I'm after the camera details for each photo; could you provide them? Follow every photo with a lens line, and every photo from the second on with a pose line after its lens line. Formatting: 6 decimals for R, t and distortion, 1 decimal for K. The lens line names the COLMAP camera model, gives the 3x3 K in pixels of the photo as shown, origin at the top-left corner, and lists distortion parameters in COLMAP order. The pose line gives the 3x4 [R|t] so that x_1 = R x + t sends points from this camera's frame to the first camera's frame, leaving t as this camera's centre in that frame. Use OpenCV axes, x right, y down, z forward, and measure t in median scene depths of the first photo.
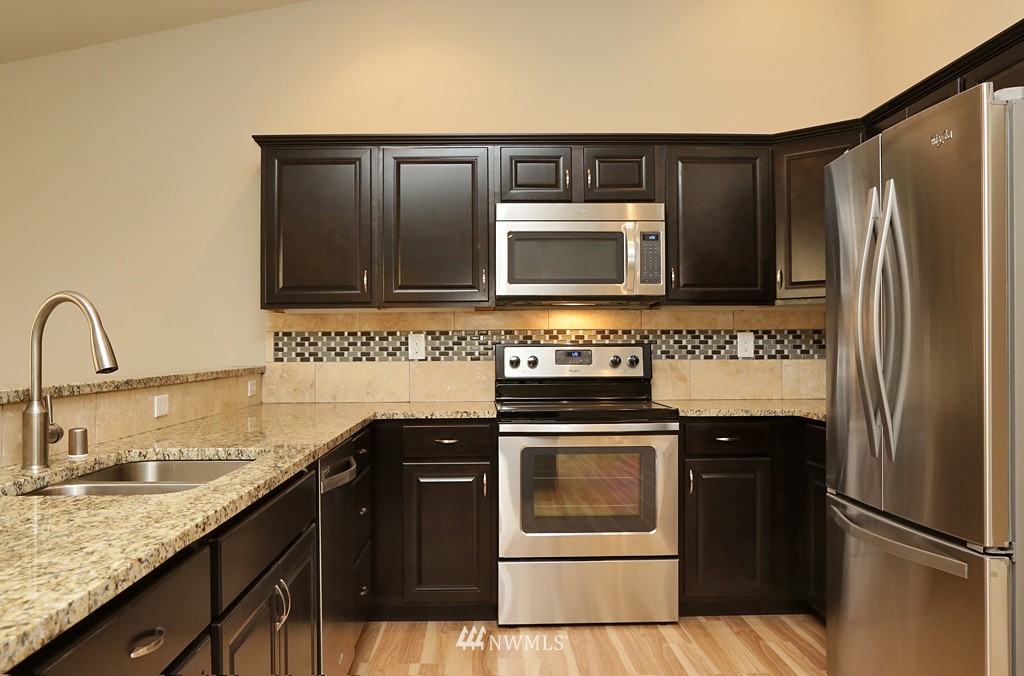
lens RADIAL K [[894.5, 0, 512.0], [0, 894.5, 338.0], [0, 0, 1]] dist [-0.005226, 0.002297]
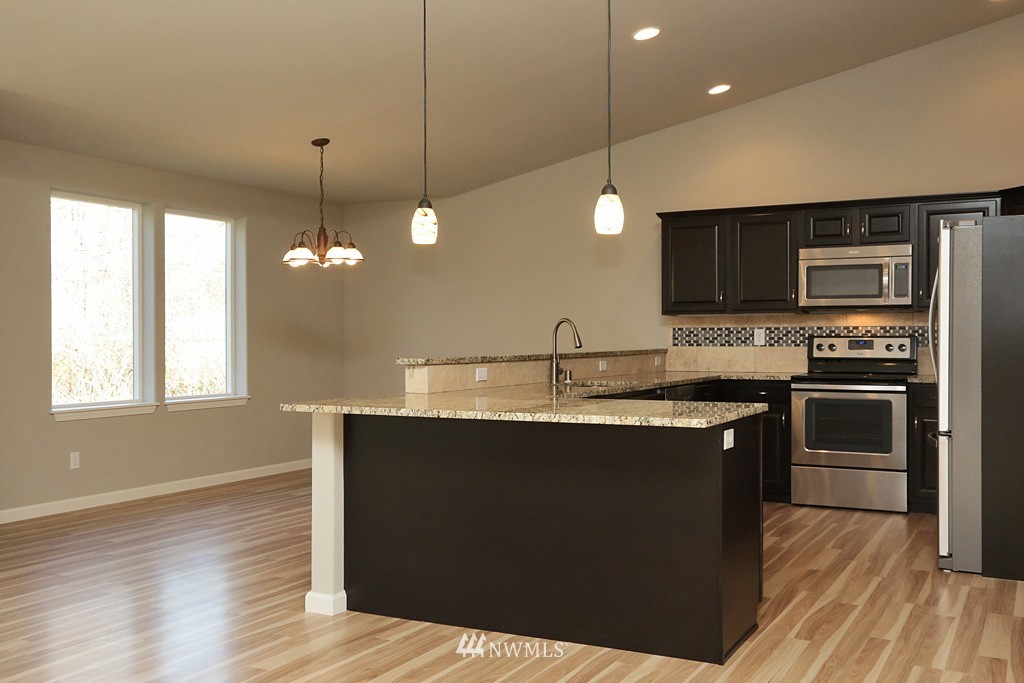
lens RADIAL K [[1073.0, 0, 512.0], [0, 1073.0, 341.5], [0, 0, 1]] dist [-0.121021, 0.001639]
pose [[0.880122, 0.007098, -0.474694, 0.406983], [0.001889, 0.999828, 0.018454, -0.018543], [0.474744, -0.017139, 0.879957, -0.871677]]
